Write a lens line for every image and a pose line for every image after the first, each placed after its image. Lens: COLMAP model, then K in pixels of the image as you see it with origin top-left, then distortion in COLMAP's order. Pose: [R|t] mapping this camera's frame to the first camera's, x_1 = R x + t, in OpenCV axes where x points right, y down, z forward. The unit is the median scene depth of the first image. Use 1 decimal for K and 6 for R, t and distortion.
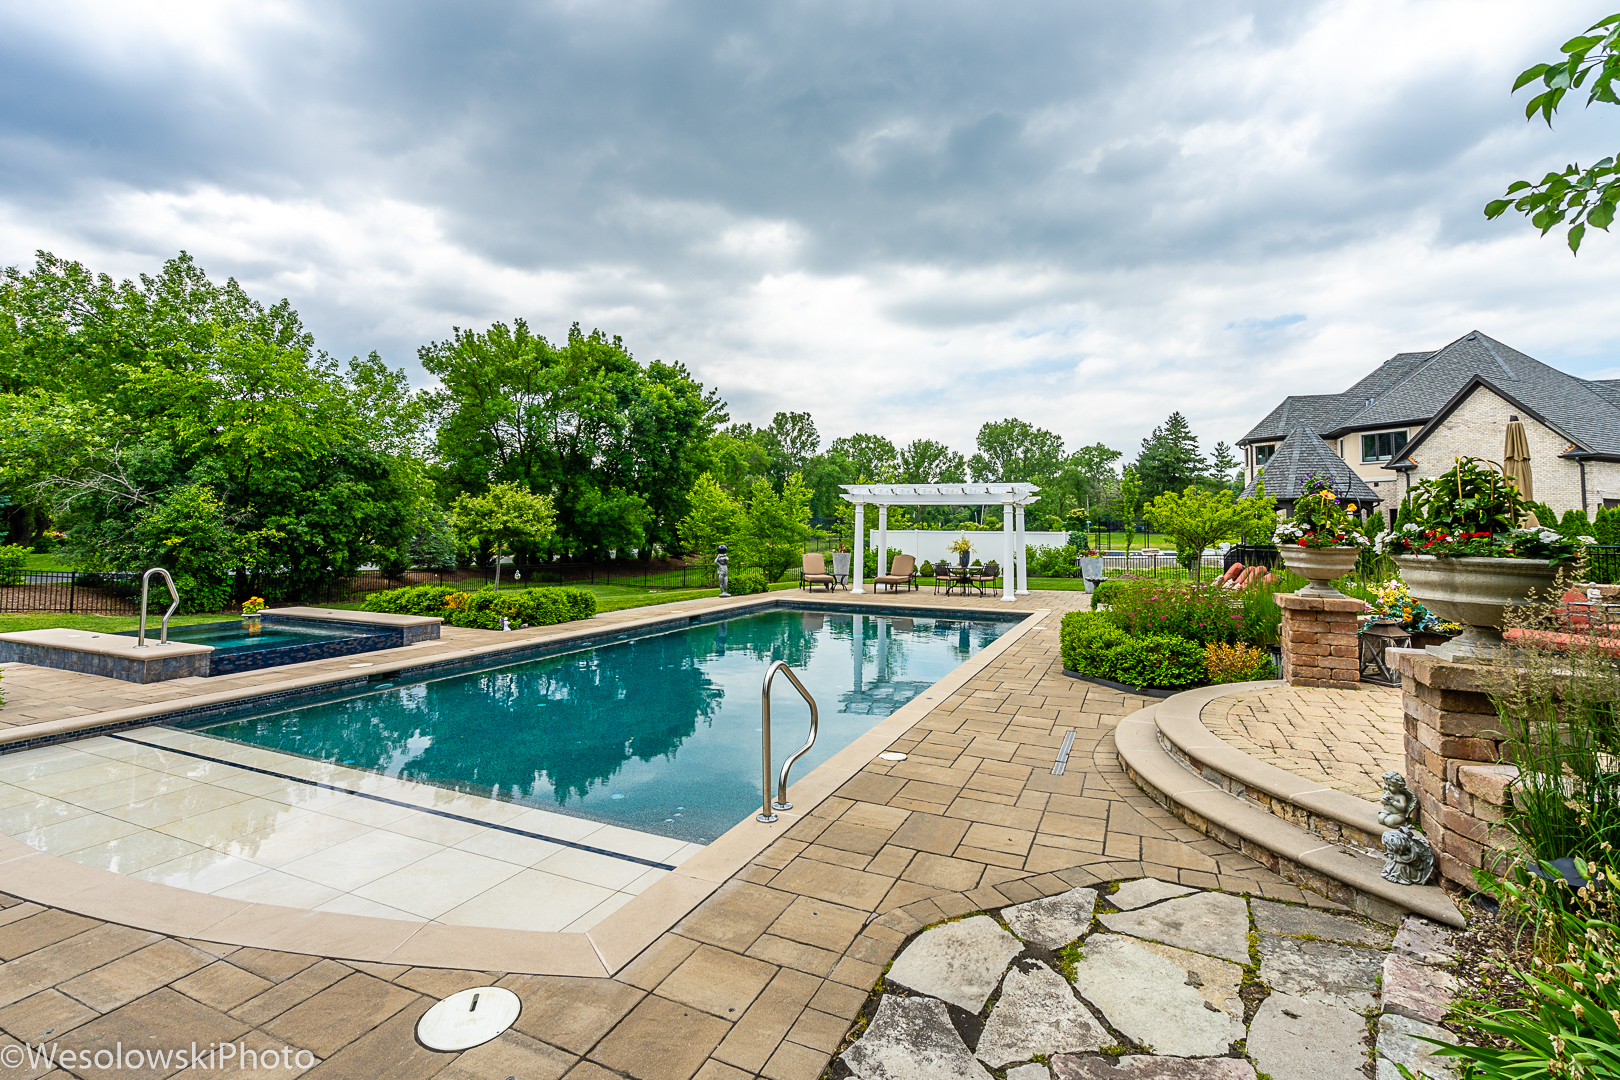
lens RADIAL K [[737.9, 0, 809.1], [0, 737.9, 465.4], [0, 0, 1]] dist [0.000512, 0.000300]
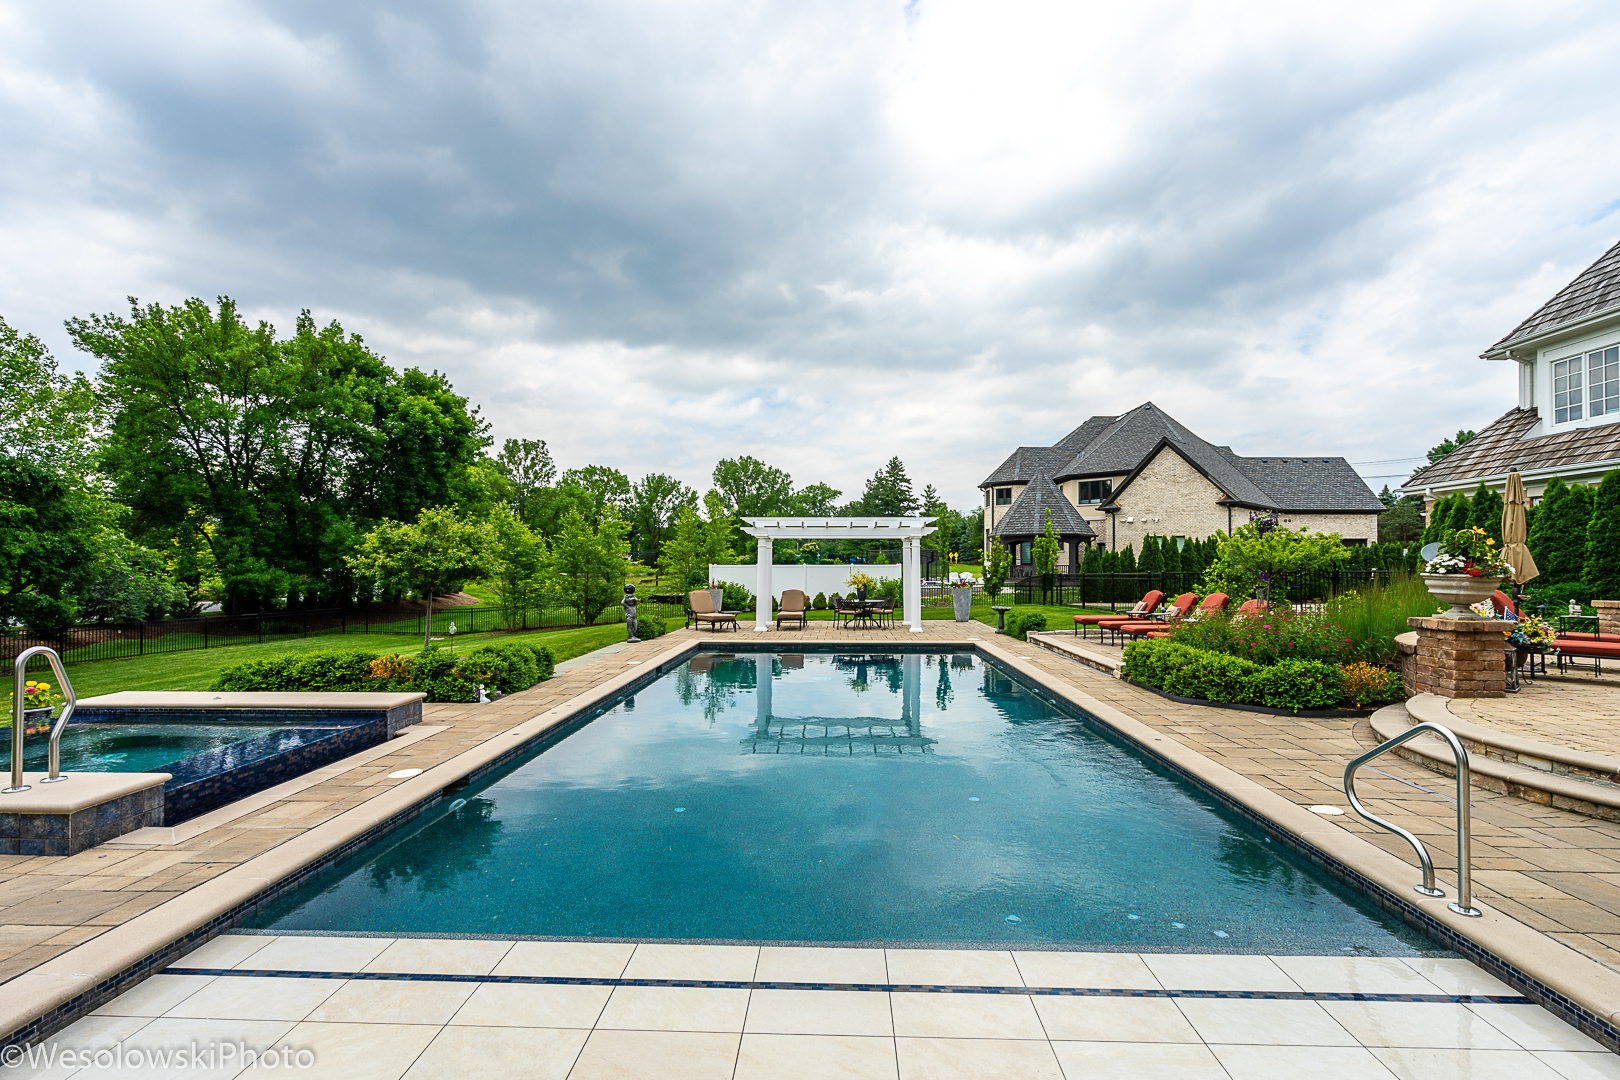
lens RADIAL K [[725.5, 0, 806.3], [0, 725.5, 544.8], [0, 0, 1]] dist [-0.001049, 0.000150]
pose [[0.928726, -0.000844, 0.370765, -0.115107], [-0.021841, 0.998136, 0.056981, 0.003701], [-0.370122, -0.061018, 0.926977, 0.059226]]
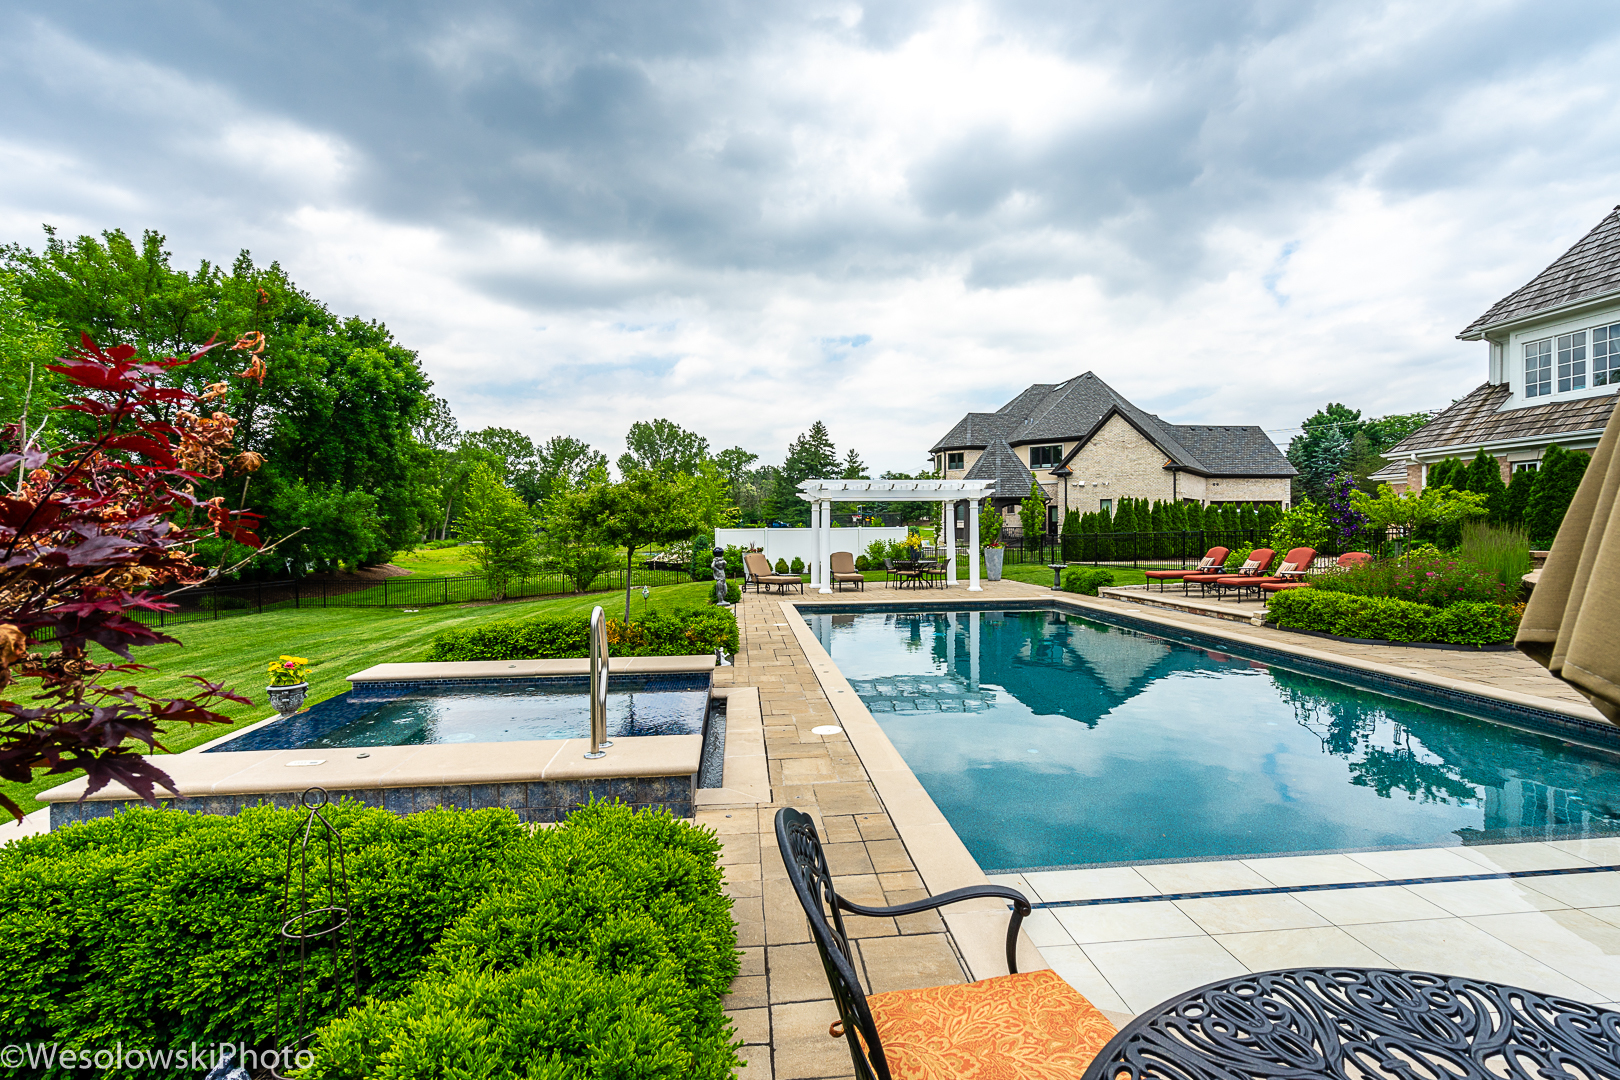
lens RADIAL K [[732.0, 0, 804.7], [0, 732.0, 532.9], [0, 0, 1]] dist [-0.005894, -0.000169]
pose [[0.871129, -0.020941, 0.490608, -0.213950], [-0.023925, 0.996094, 0.084999, 0.007928], [-0.490471, -0.085782, 0.867225, 0.100534]]
